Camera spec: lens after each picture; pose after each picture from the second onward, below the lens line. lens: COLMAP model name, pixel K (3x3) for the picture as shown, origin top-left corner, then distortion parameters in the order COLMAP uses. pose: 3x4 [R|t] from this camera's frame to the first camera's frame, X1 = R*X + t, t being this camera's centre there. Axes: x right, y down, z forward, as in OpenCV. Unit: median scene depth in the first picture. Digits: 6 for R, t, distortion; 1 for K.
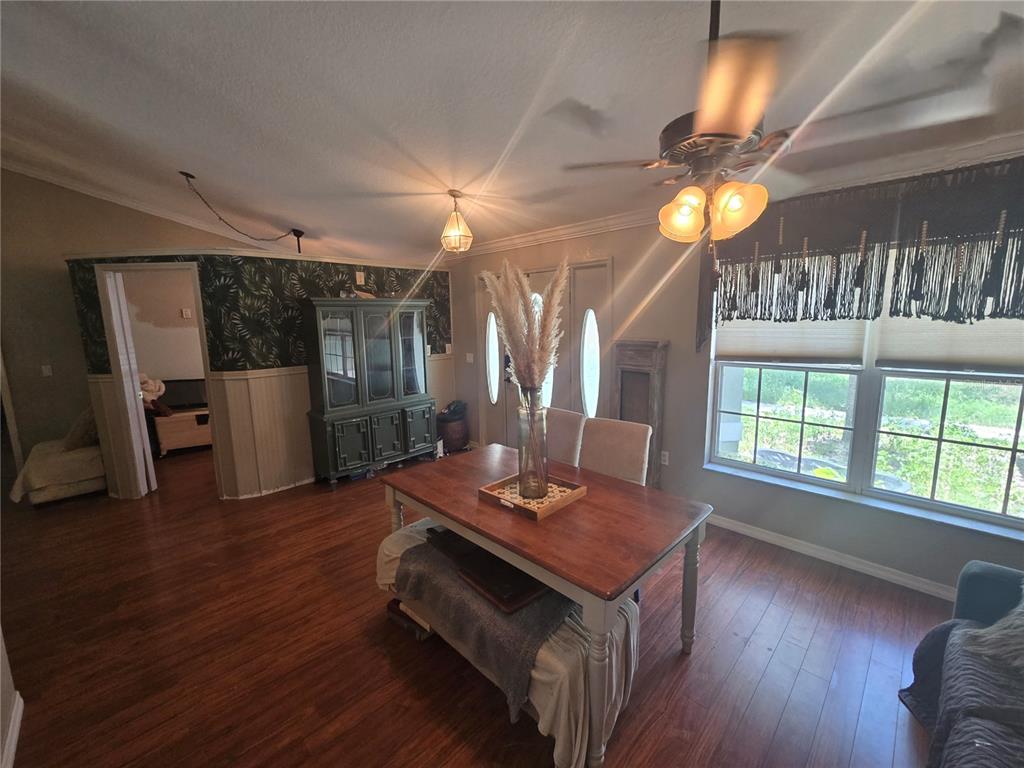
lens RADIAL K [[423.4, 0, 513.3], [0, 423.4, 383.5], [0, 0, 1]] dist [-0.000118, 0.000874]
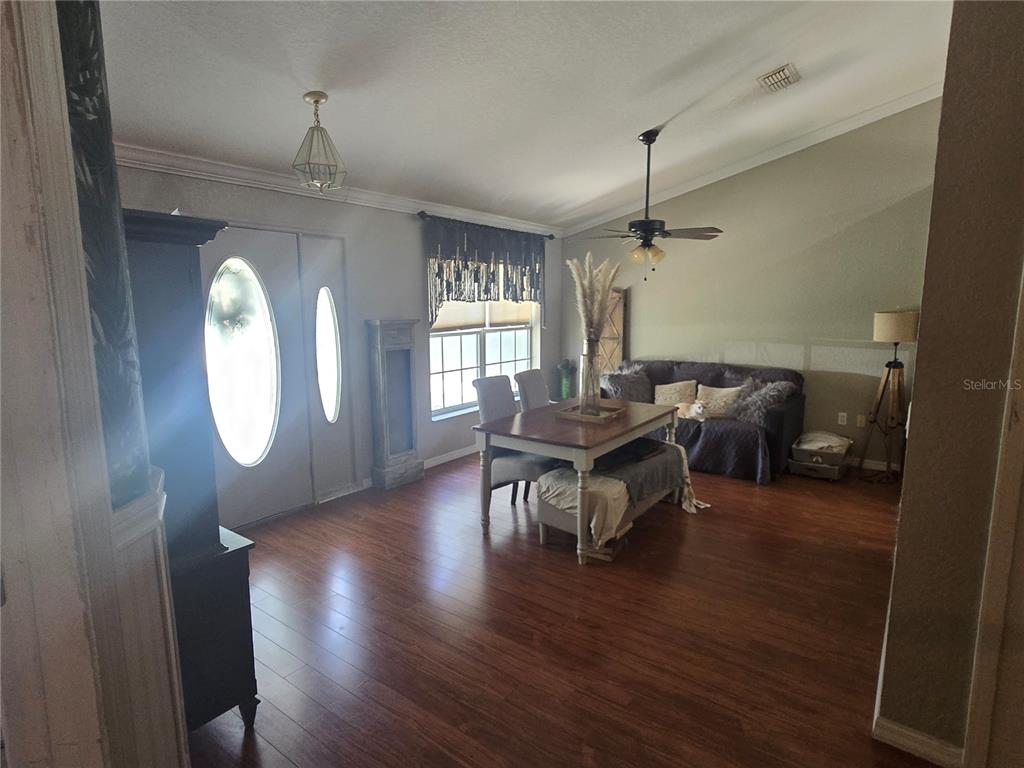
lens RADIAL K [[548.4, 0, 515.4], [0, 548.4, 382.3], [0, 0, 1]] dist [0.024923, 0.000520]
pose [[-0.153781, -0.125415, 0.980113, -1.383101], [0.150490, 0.977368, 0.148676, -0.136810], [-0.976578, 0.170361, -0.131427, 1.163267]]
